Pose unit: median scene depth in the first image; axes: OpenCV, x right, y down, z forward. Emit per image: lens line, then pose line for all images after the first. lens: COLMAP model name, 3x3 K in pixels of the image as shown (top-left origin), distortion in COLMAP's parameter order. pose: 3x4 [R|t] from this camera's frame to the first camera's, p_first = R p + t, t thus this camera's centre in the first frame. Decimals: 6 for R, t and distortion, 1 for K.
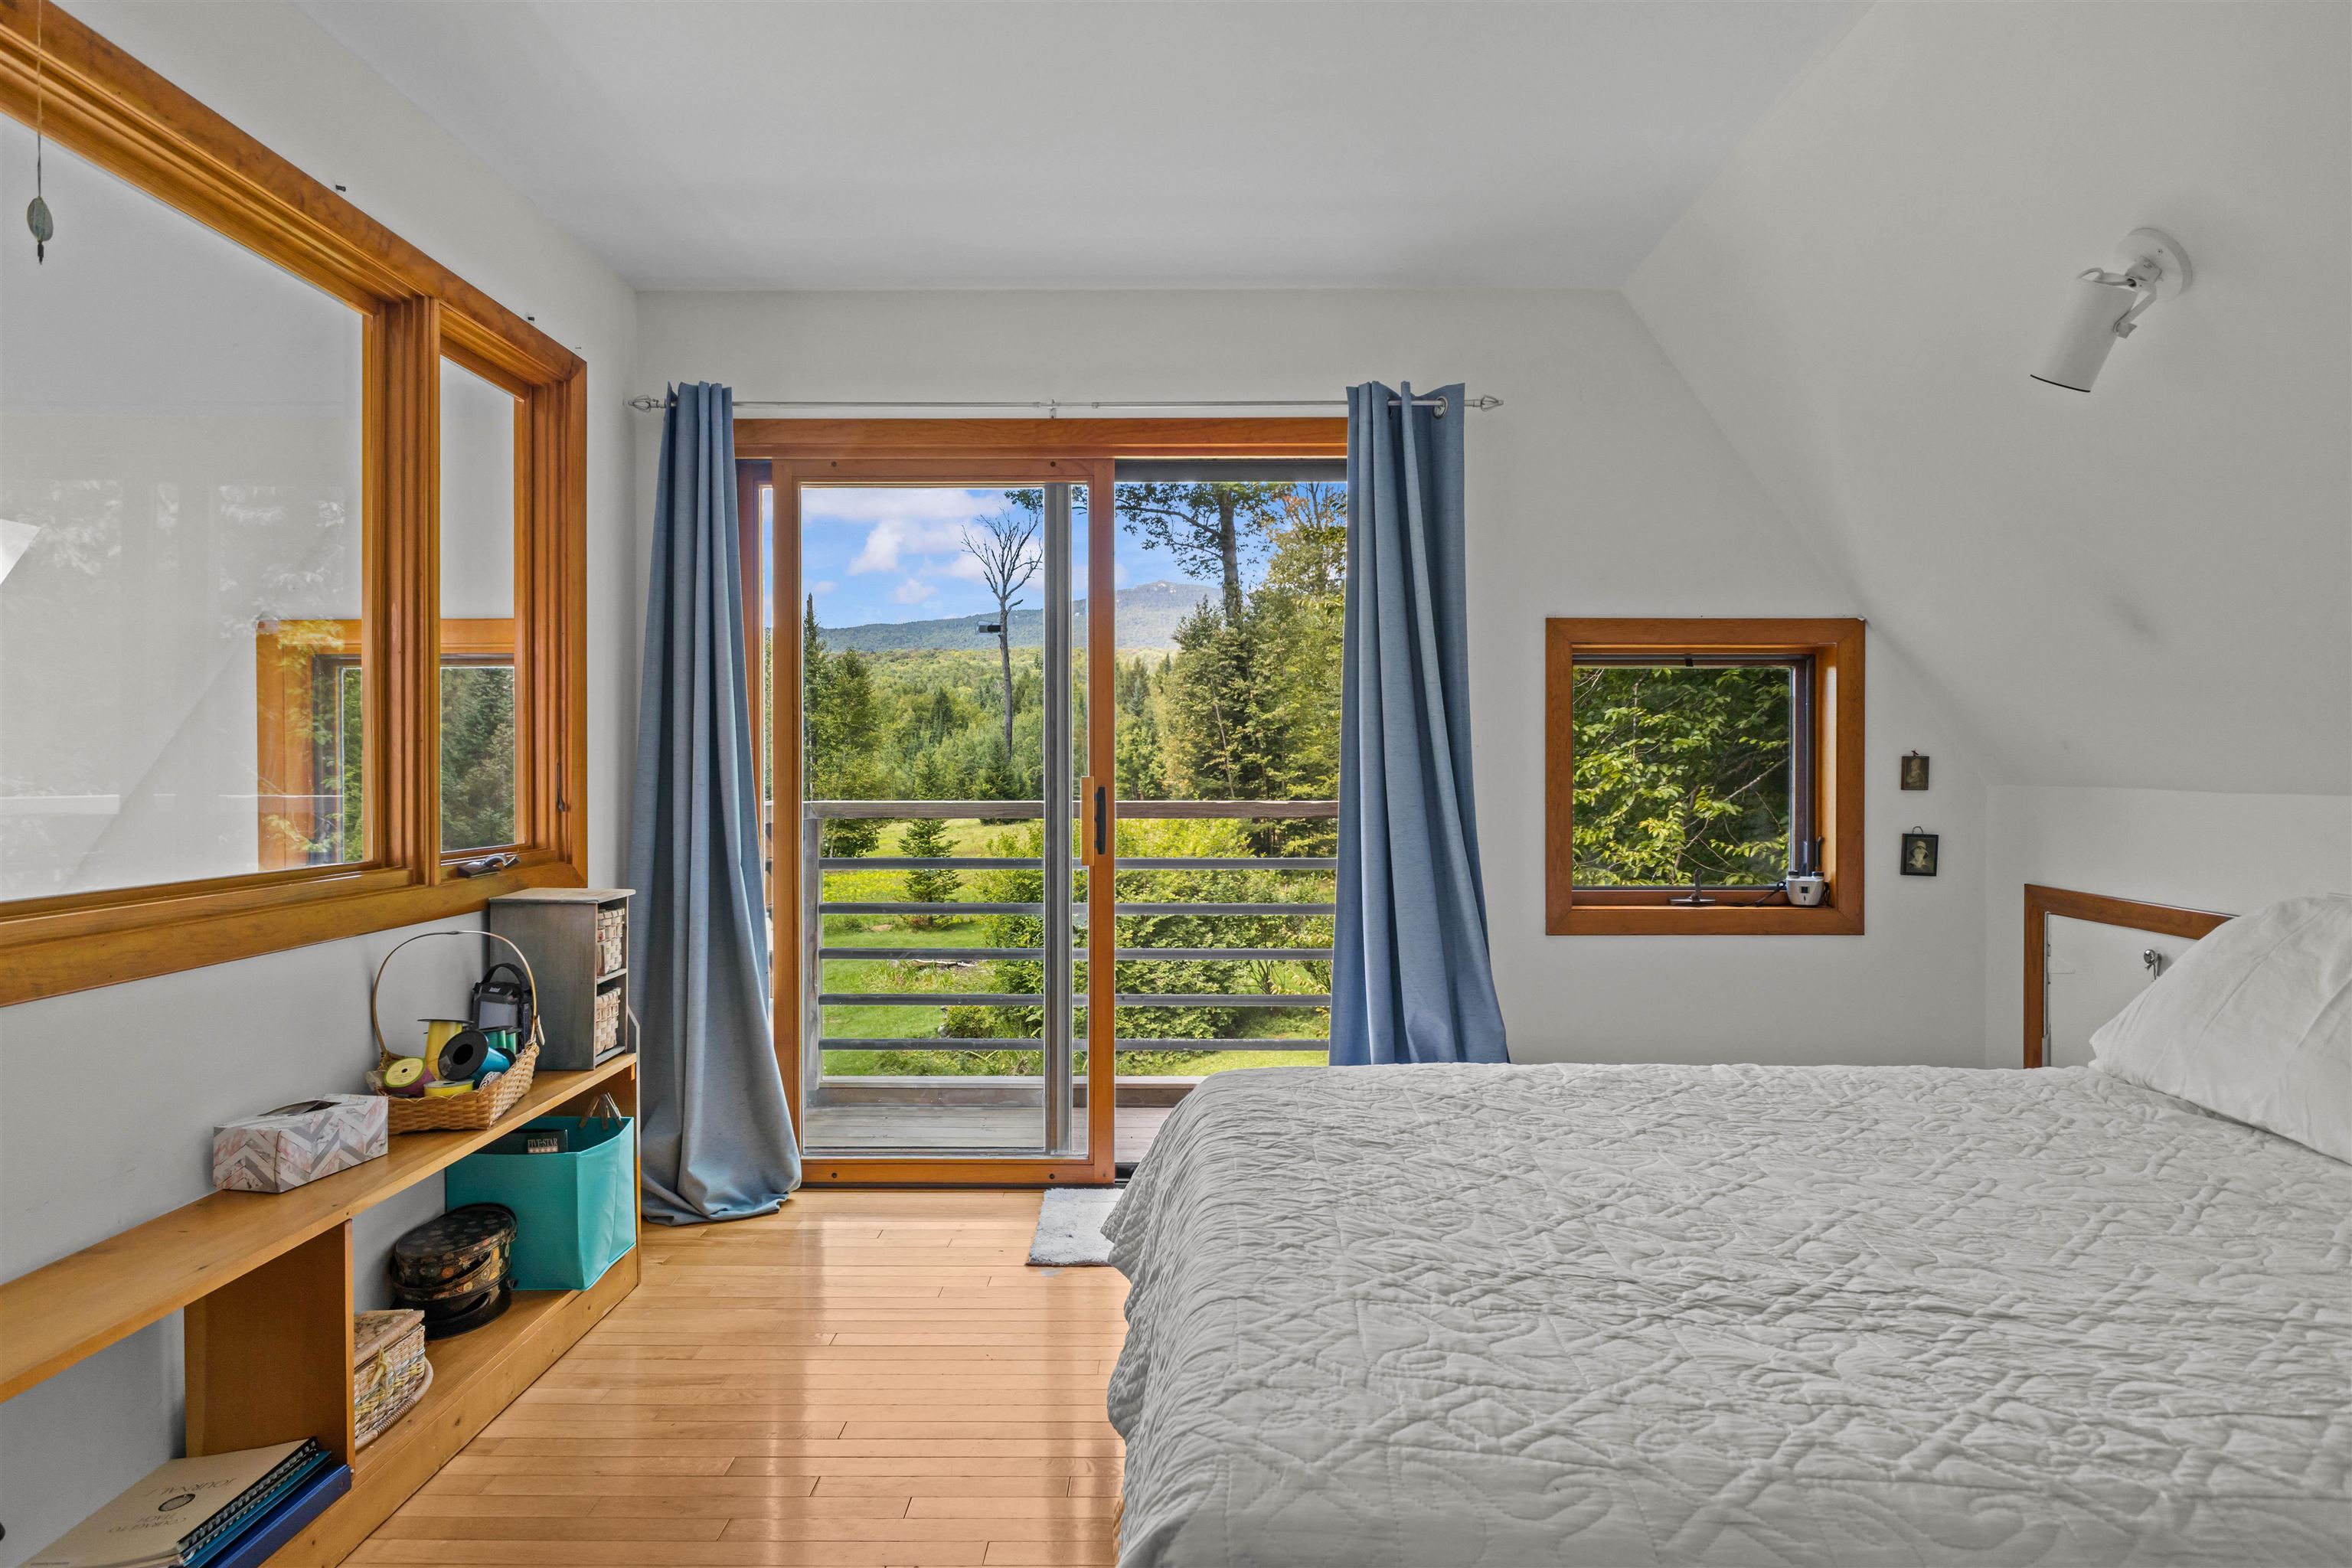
lens RADIAL K [[1409.3, 0, 1173.4], [0, 1409.3, 786.5], [0, 0, 1]] dist [0.000764, -0.005124]
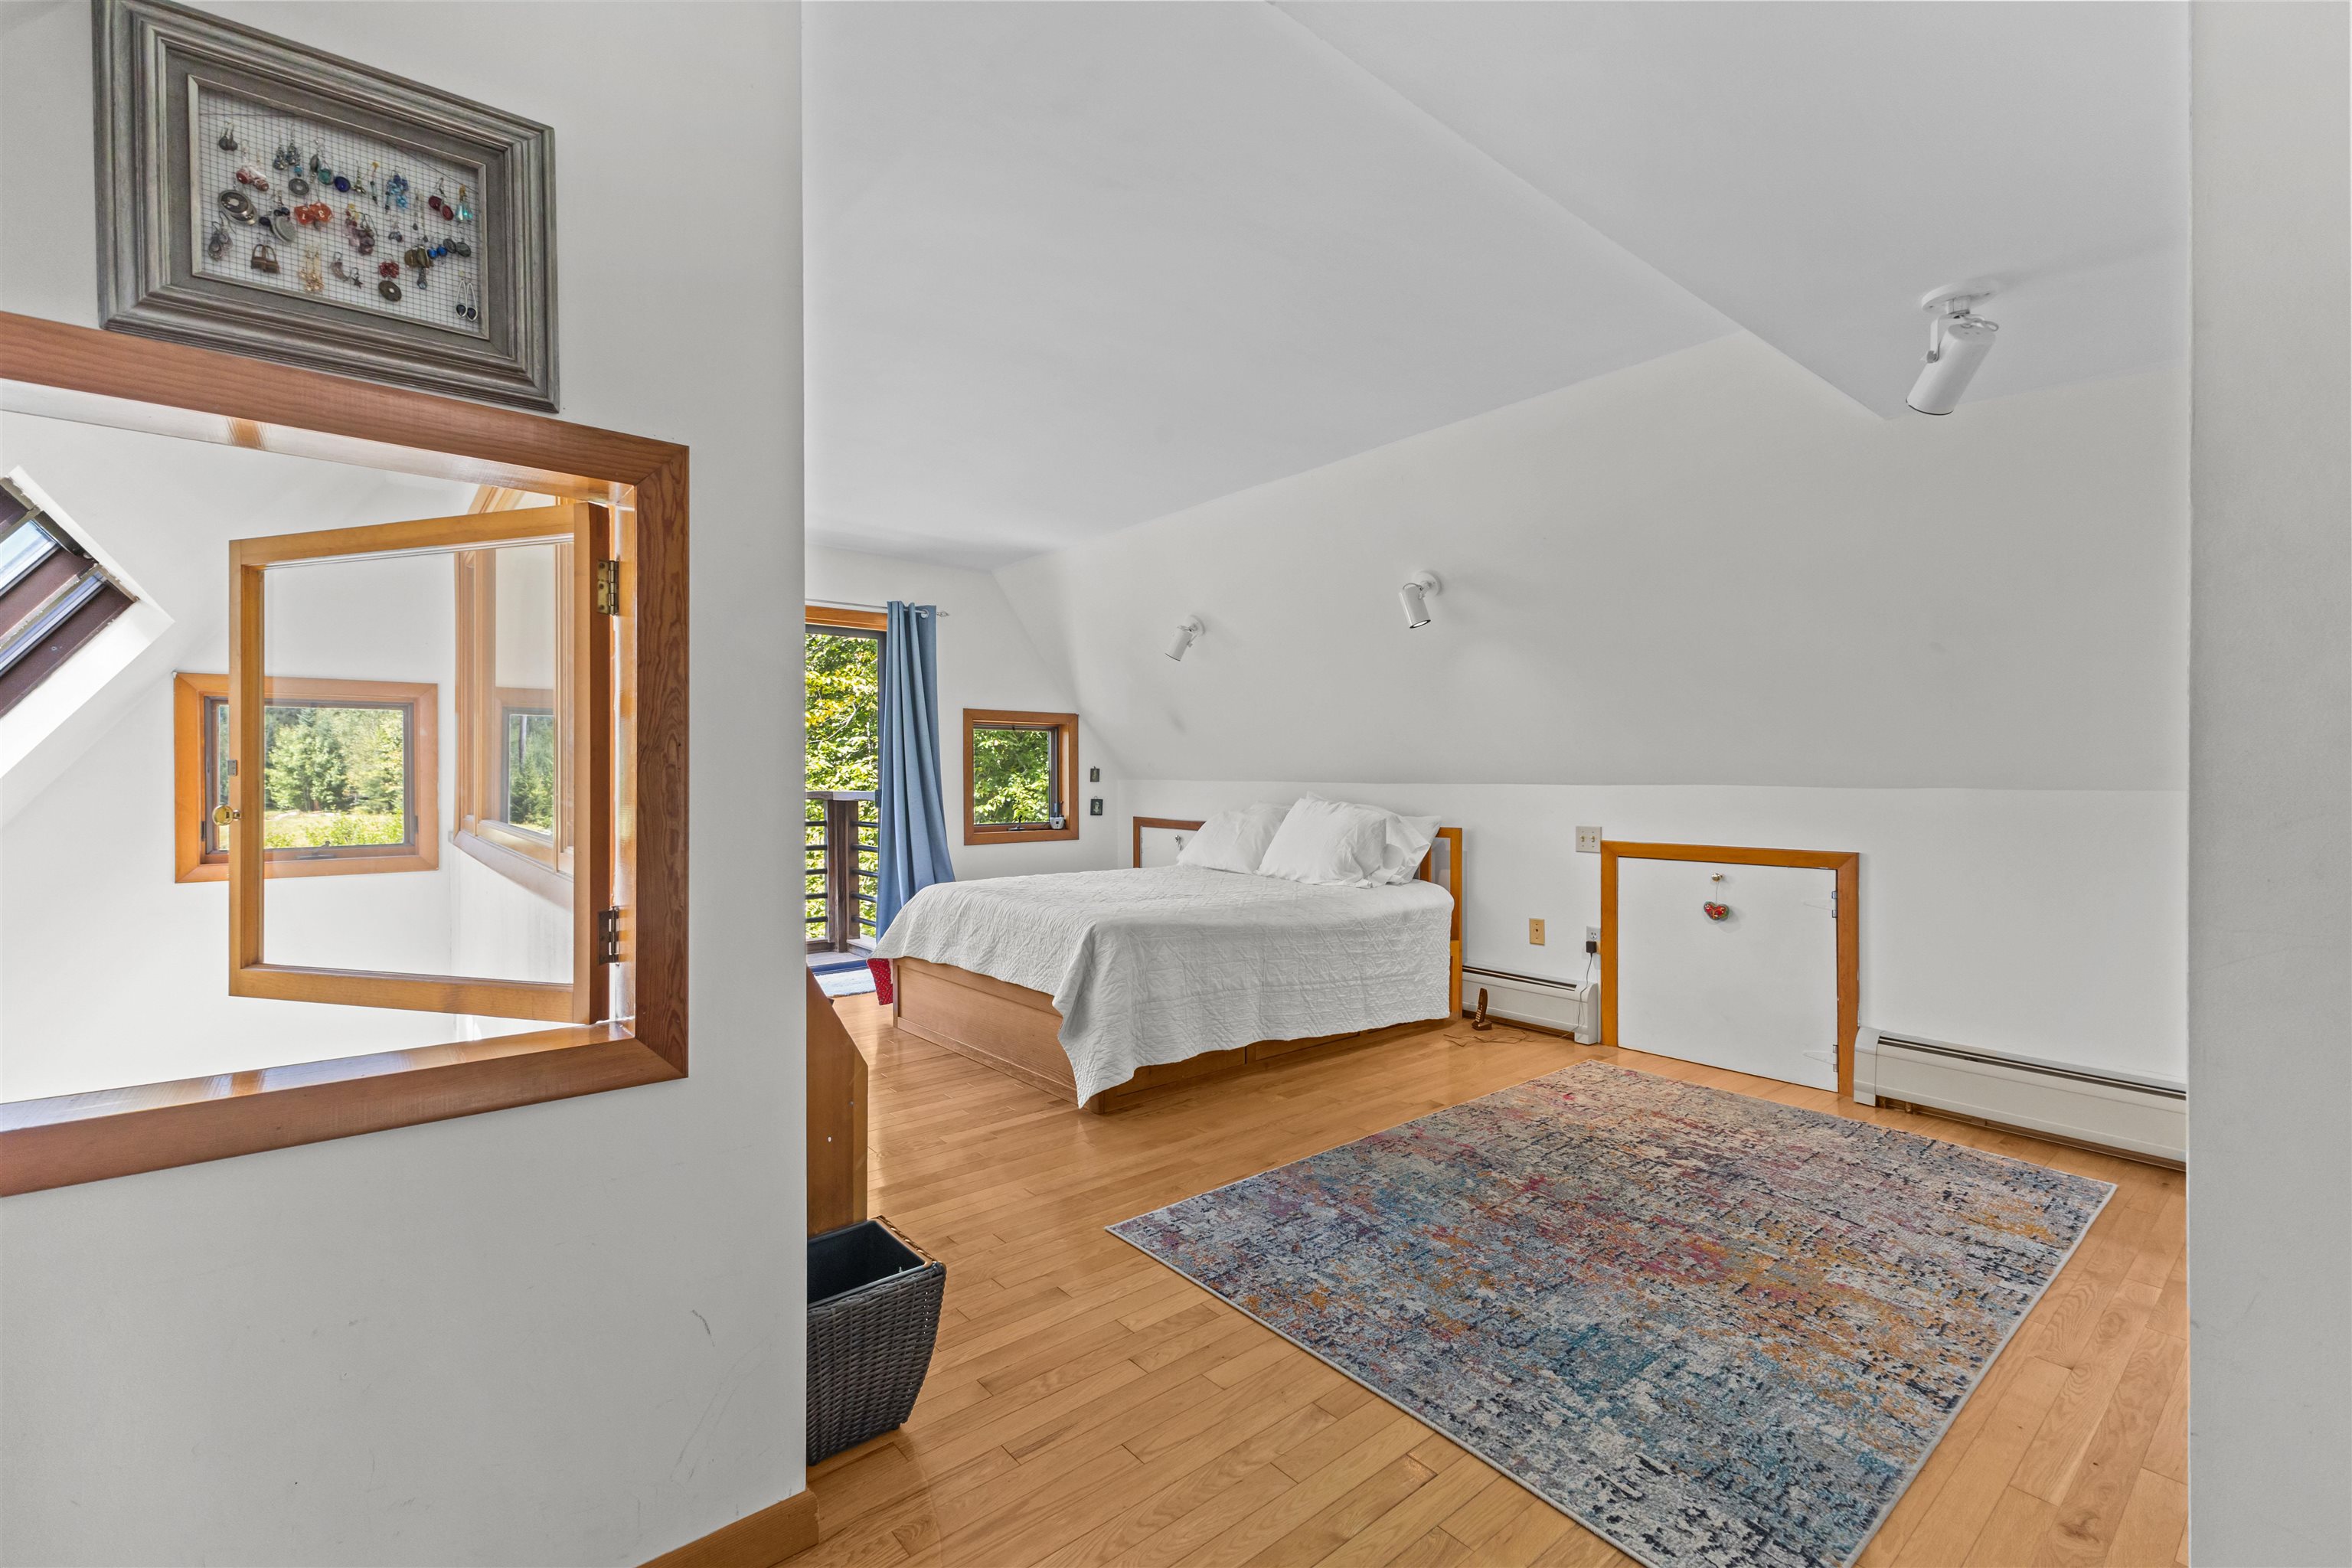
lens RADIAL K [[1023.8, 0, 1177.0], [0, 1023.8, 779.4], [0, 0, 1]] dist [0.010411, -0.002237]
pose [[0.767723, -0.001751, 0.640779, -0.556625], [0.008132, 0.999942, -0.007010, 0.012524], [-0.640730, 0.010592, 0.767693, -0.524208]]
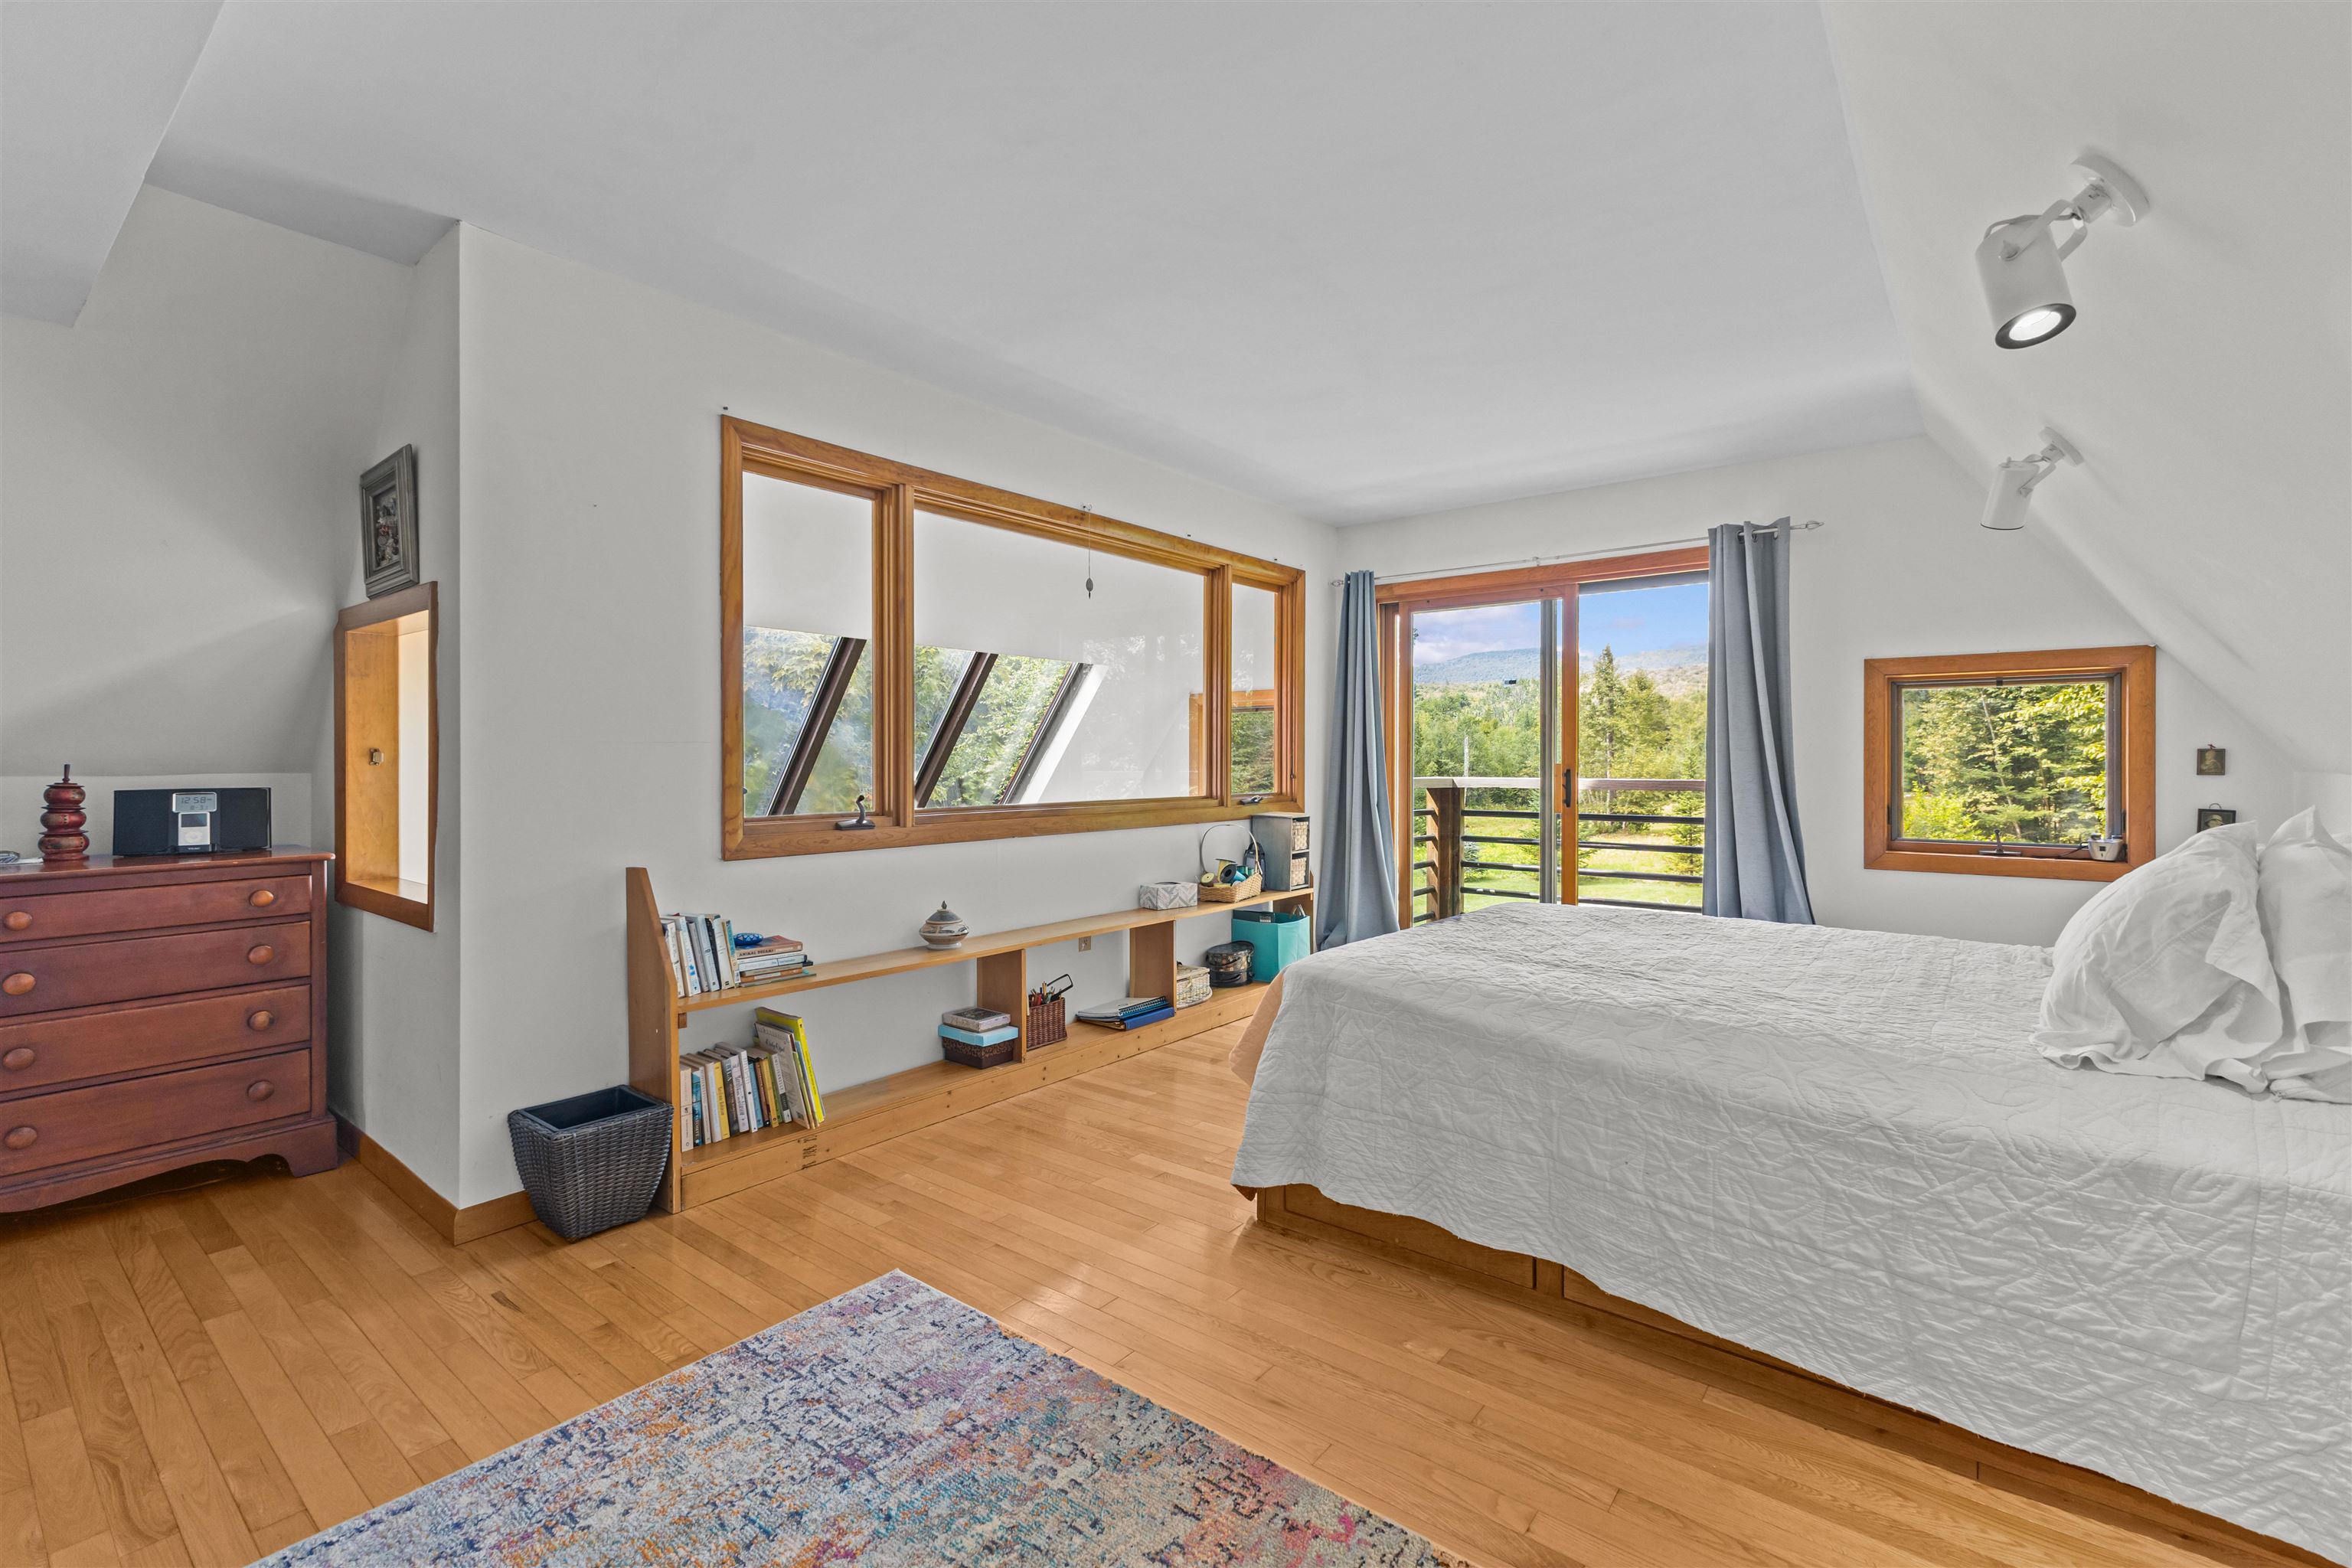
lens RADIAL K [[1023.8, 0, 1167.5], [0, 1023.8, 771.3], [0, 0, 1]] dist [0.010411, -0.002237]
pose [[0.781971, 0.007096, -0.623275, 0.378513], [-0.008192, 0.999966, 0.001106, 0.006145], [0.623261, 0.004241, 0.782002, -0.340211]]
